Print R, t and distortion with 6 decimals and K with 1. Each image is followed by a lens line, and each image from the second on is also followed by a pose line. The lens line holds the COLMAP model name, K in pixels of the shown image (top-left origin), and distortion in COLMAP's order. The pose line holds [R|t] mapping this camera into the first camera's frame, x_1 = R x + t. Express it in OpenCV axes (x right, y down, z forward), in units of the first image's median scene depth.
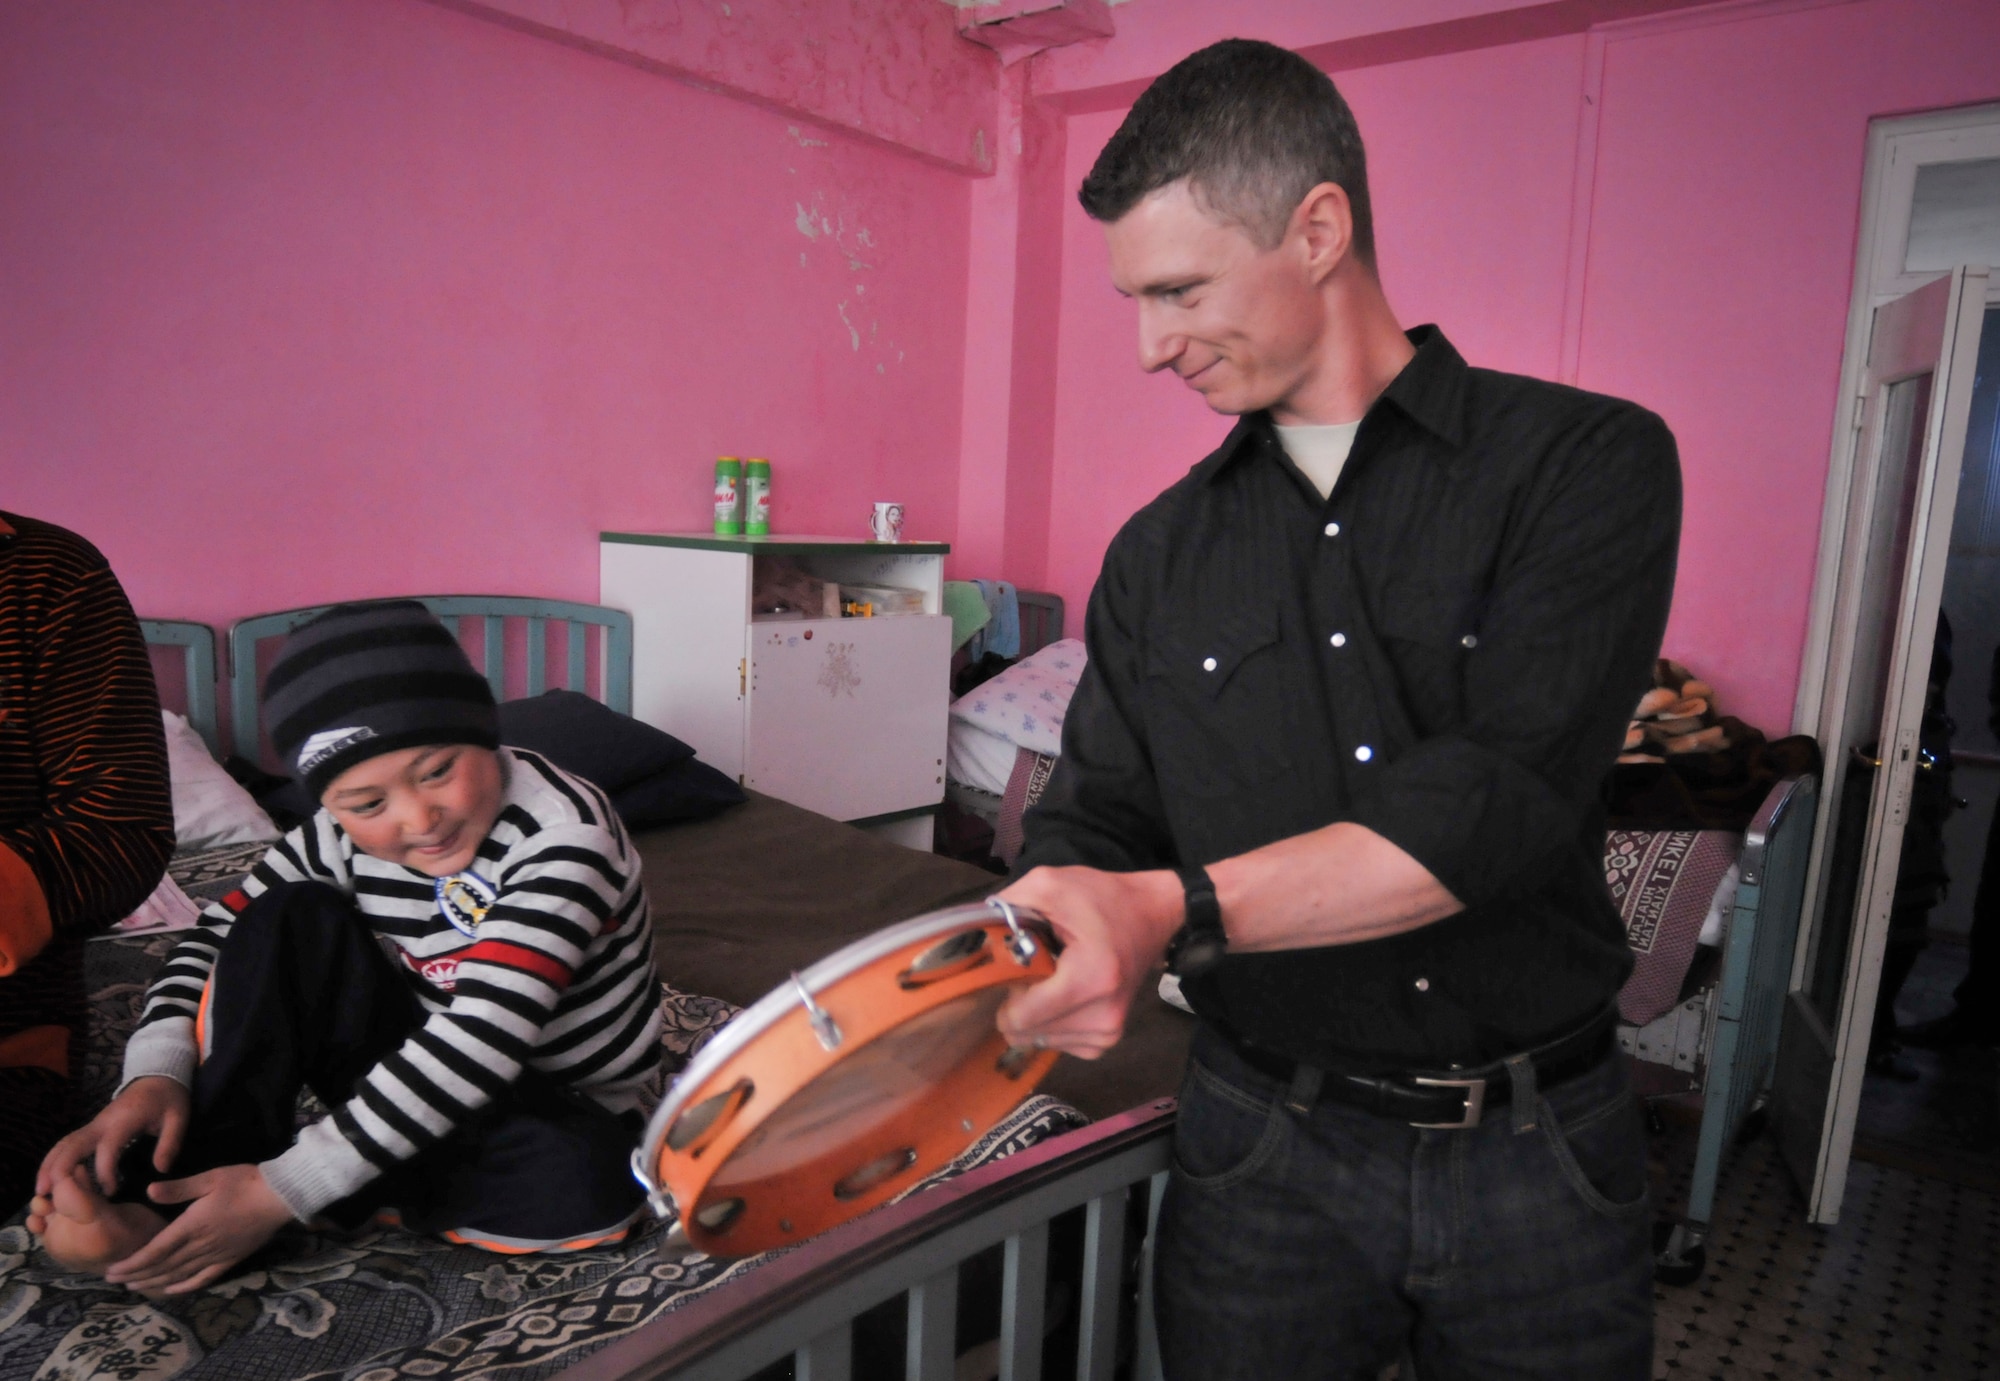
lens RADIAL K [[1408.6, 0, 1004.0], [0, 1408.6, 682.7], [0, 0, 1]] dist [-0.014438, -0.001267]
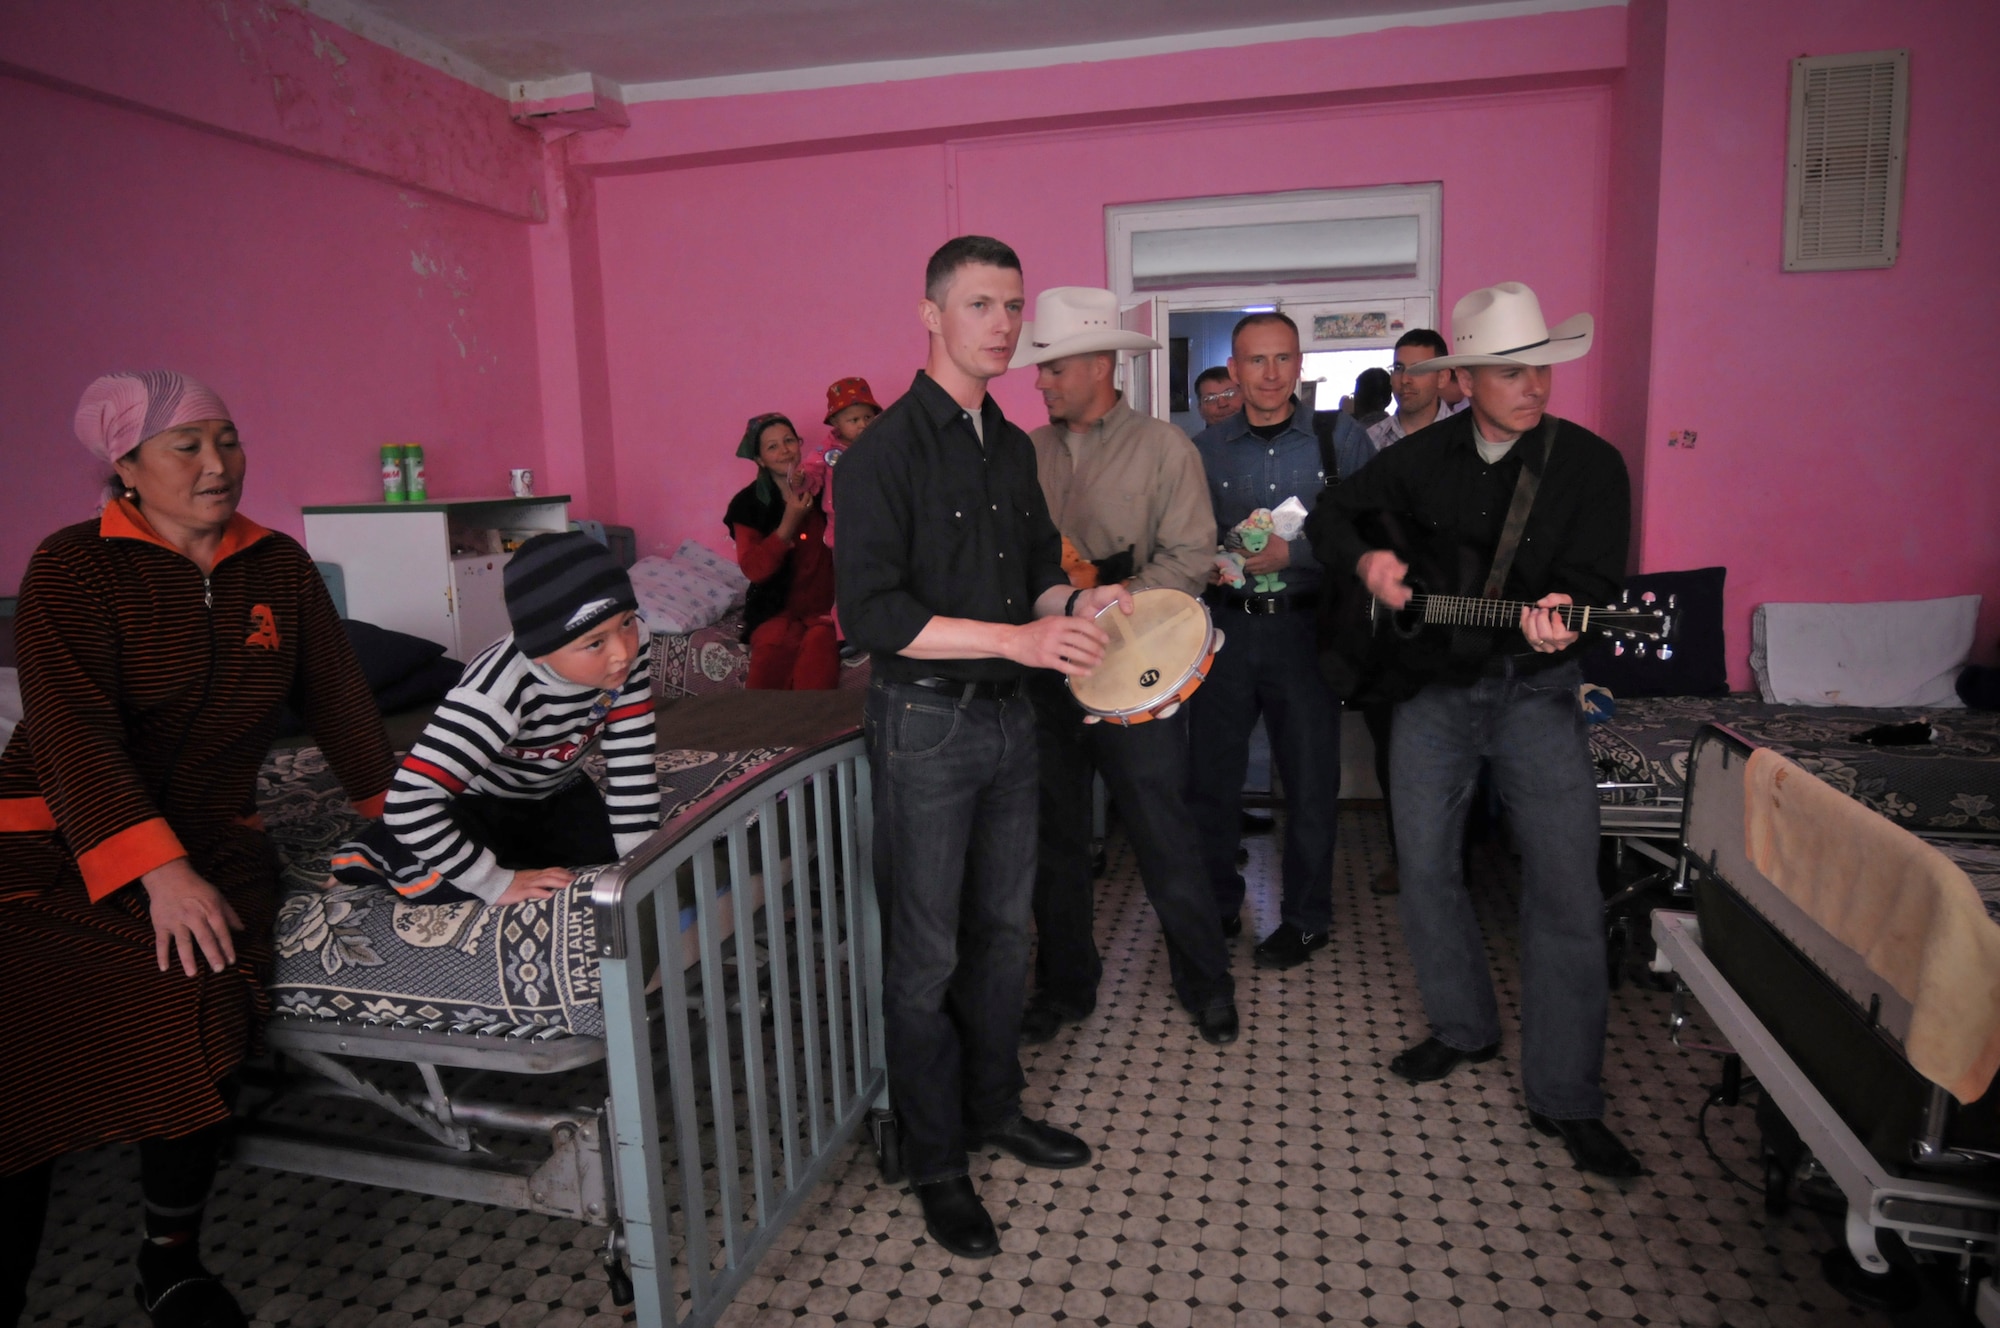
lens RADIAL K [[1588.9, 0, 998.2], [0, 1588.9, 668.6], [0, 0, 1]] dist [-0.001438, 0.007399]
pose [[0.900961, -0.127436, 0.414765, -0.326992], [0.119219, 0.991813, 0.045764, 0.051622], [-0.417201, 0.008217, 0.908777, -0.613116]]
